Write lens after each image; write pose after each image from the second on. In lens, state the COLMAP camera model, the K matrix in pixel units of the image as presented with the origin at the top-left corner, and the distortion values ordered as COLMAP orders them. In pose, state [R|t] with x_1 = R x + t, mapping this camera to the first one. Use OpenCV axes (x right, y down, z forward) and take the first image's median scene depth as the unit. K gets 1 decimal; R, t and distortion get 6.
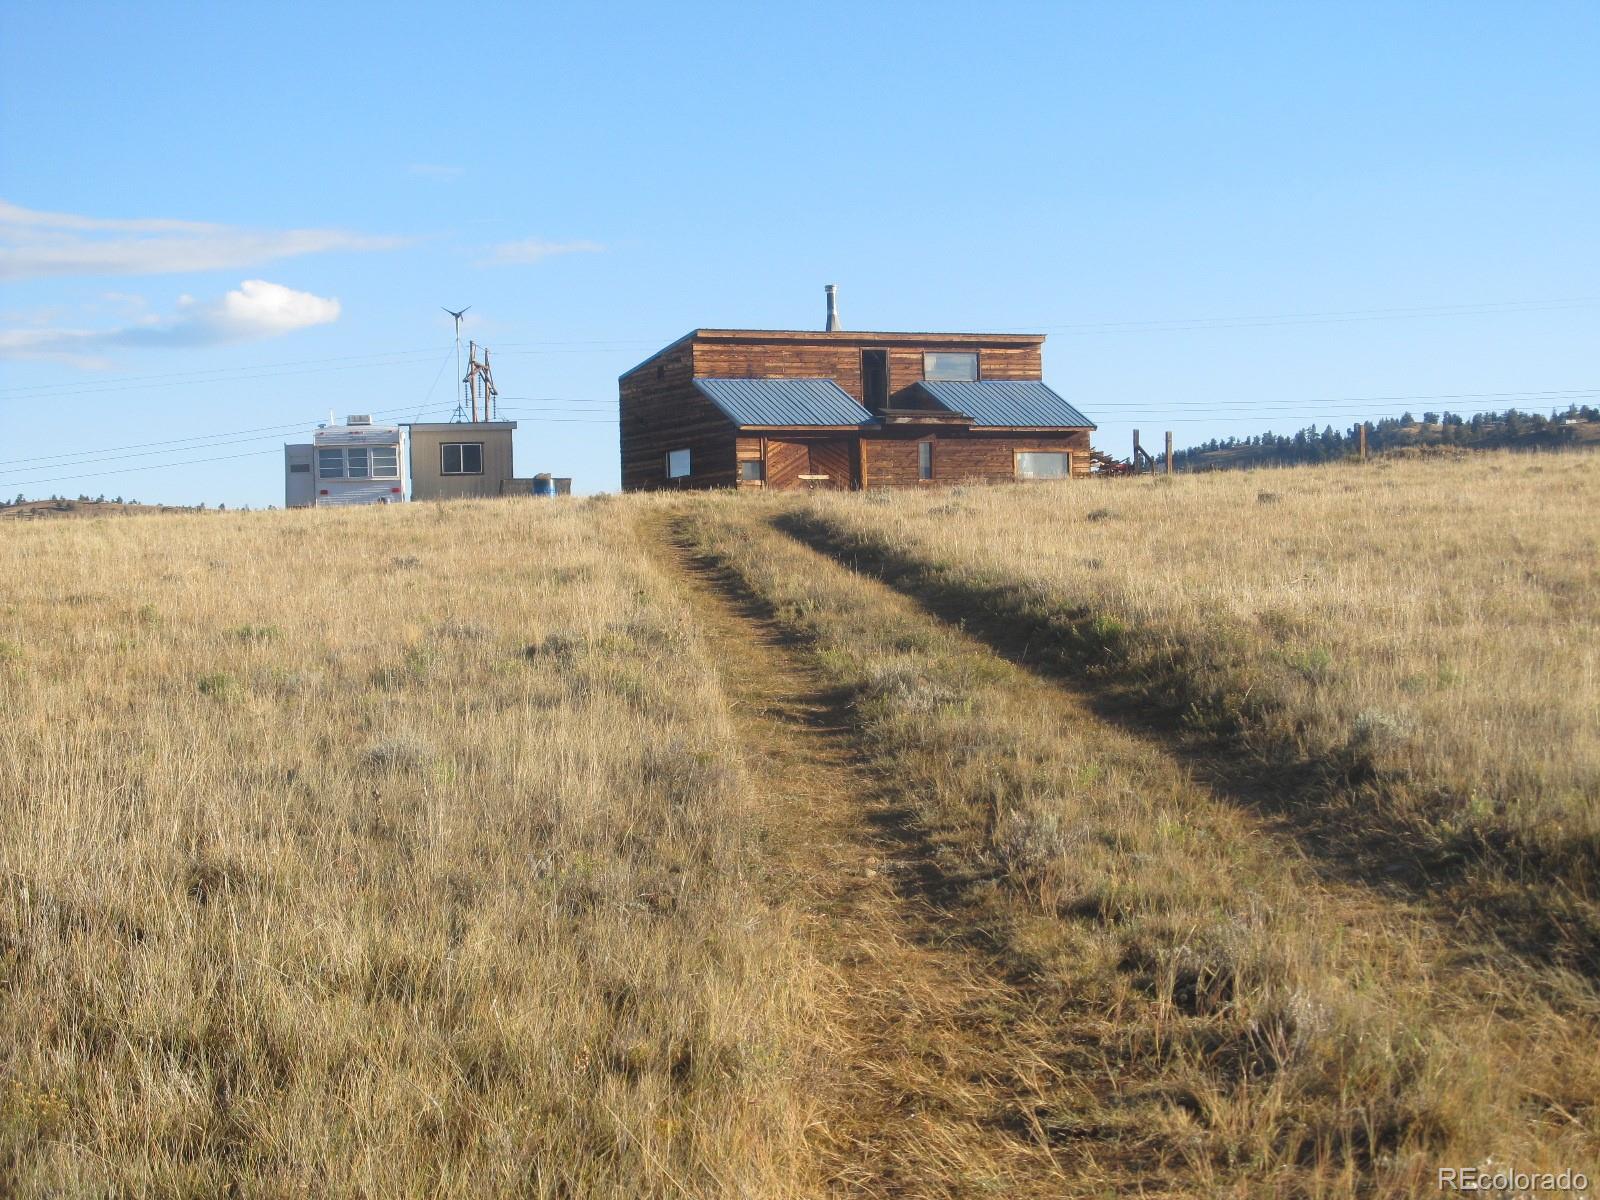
lens RADIAL K [[3835.2, 0, 800.0], [0, 3835.2, 600.0], [0, 0, 1]] dist [-0.036252, -0.036044]
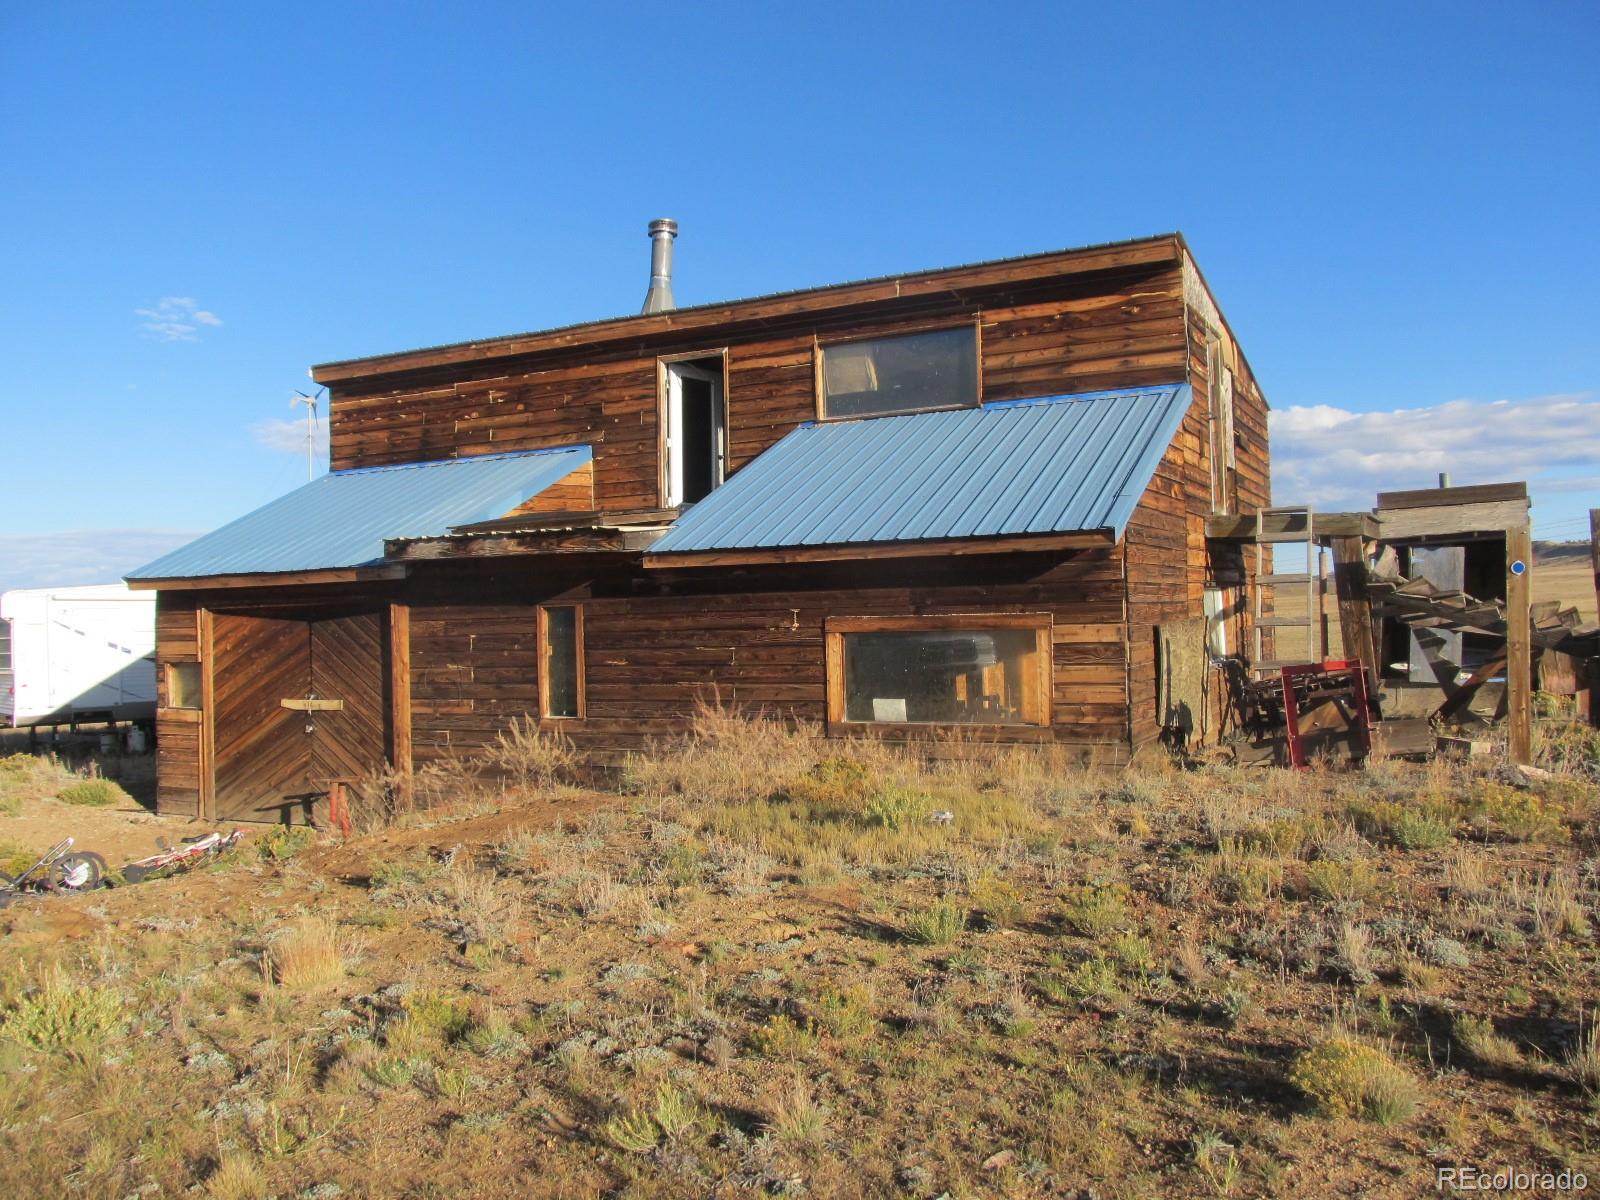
lens RADIAL K [[1304.7, 0, 800.0], [0, 1304.7, 600.0], [0, 0, 1]] dist [-0.072475, 0.030994]
pose [[0.601789, 0.000281, -0.798655, 0.133775], [0.022101, 0.999611, 0.017005, -0.042536], [0.798349, -0.027885, 0.601549, 0.932828]]
